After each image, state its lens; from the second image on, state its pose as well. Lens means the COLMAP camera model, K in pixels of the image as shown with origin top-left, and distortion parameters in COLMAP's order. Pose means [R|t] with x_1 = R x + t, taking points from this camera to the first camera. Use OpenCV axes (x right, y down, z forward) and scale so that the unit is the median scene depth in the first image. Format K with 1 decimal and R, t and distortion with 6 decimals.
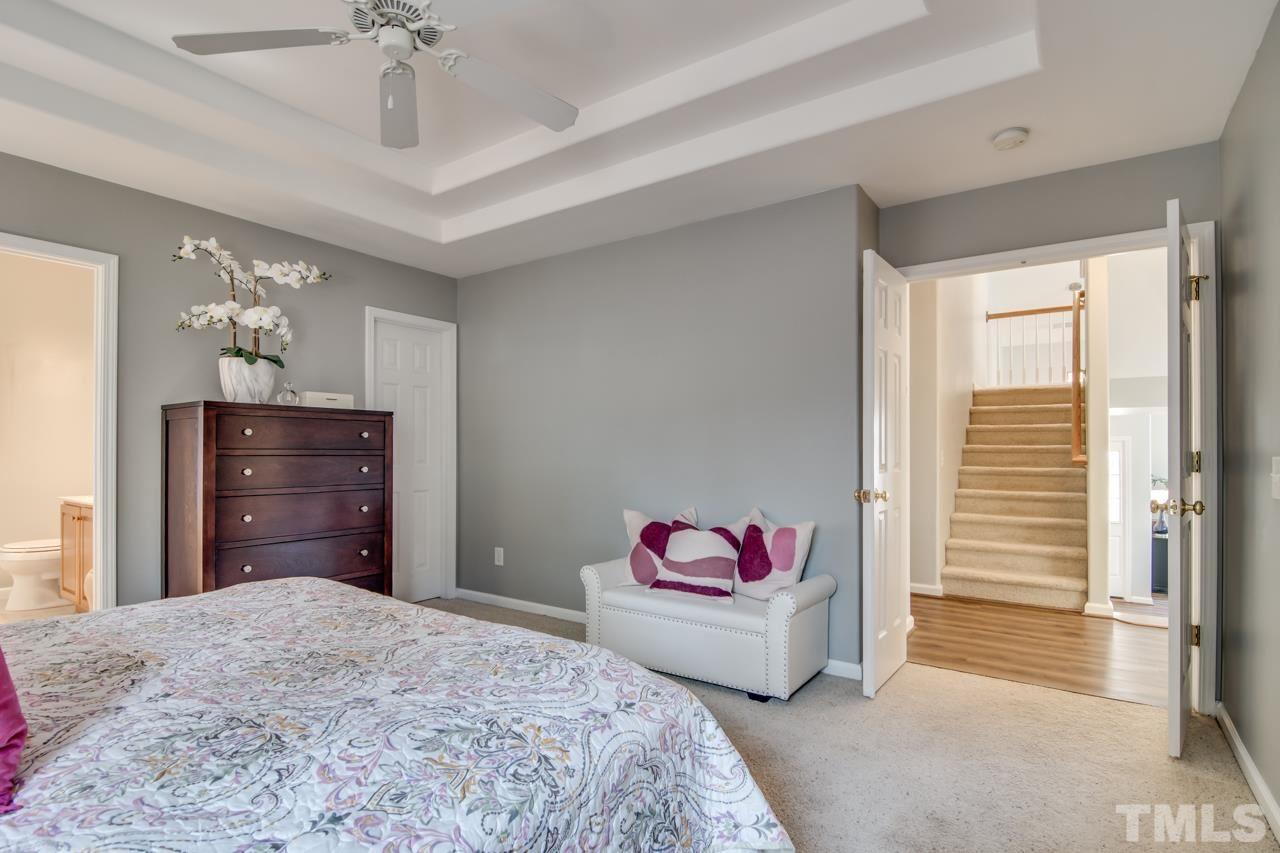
lens RADIAL K [[616.3, 0, 651.0], [0, 616.3, 452.1], [0, 0, 1]] dist [0.001819, 0.000684]
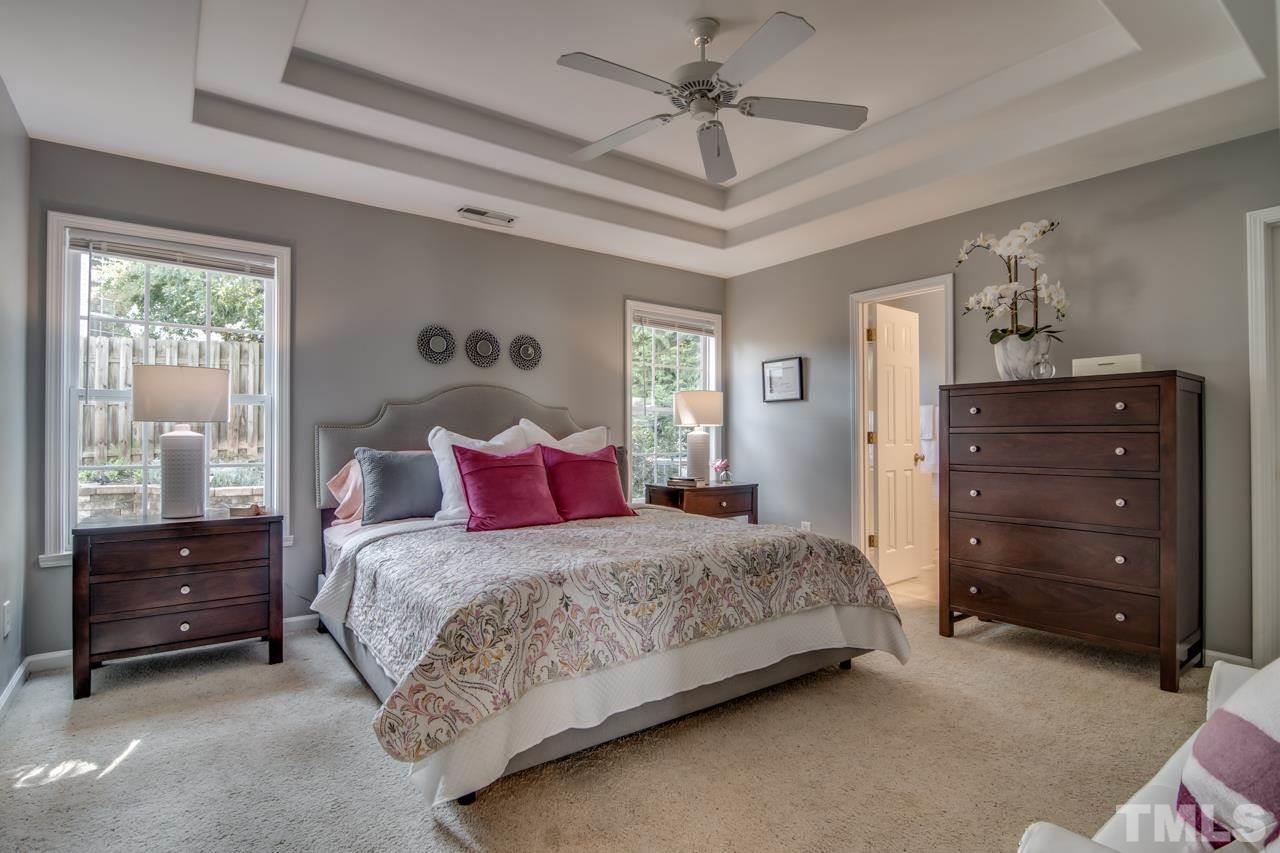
lens RADIAL K [[616.3, 0, 638.6], [0, 616.3, 429.4], [0, 0, 1]] dist [0.001819, 0.000684]
pose [[-0.306335, -0.010185, -0.951869, 0.465219], [0.001578, 0.999936, -0.011207, 0.009315], [0.951922, -0.004936, -0.306300, 0.691918]]
